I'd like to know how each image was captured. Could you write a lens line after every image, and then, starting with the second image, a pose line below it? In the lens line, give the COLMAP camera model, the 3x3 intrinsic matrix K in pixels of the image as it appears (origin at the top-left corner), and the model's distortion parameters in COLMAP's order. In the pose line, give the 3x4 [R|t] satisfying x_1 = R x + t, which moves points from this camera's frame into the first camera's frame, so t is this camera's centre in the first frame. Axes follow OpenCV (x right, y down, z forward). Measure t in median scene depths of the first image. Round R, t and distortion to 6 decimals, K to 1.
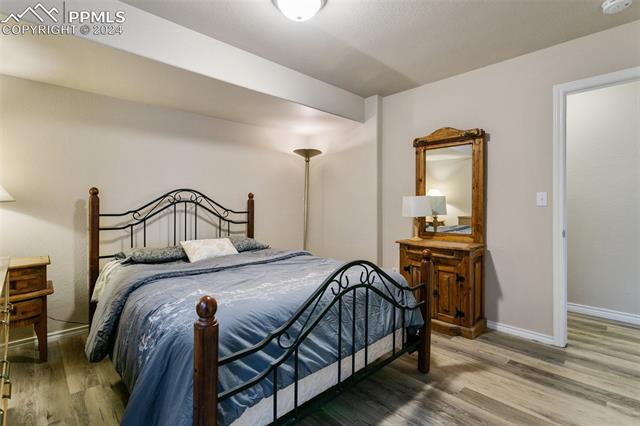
lens RADIAL K [[301.7, 0, 317.8], [0, 301.7, 203.7], [0, 0, 1]] dist [0.000520, 0.000233]
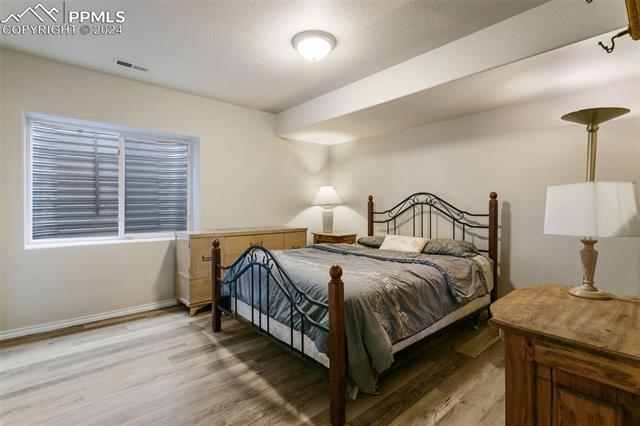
lens RADIAL K [[303.9, 0, 316.6], [0, 303.9, 206.6], [0, 0, 1]] dist [-0.032224, 0.000078]
pose [[-0.060762, -0.003229, -0.998147, 0.955442], [0.001649, 0.999993, -0.003336, 0.009782], [0.998151, -0.001849, -0.060756, 0.858957]]
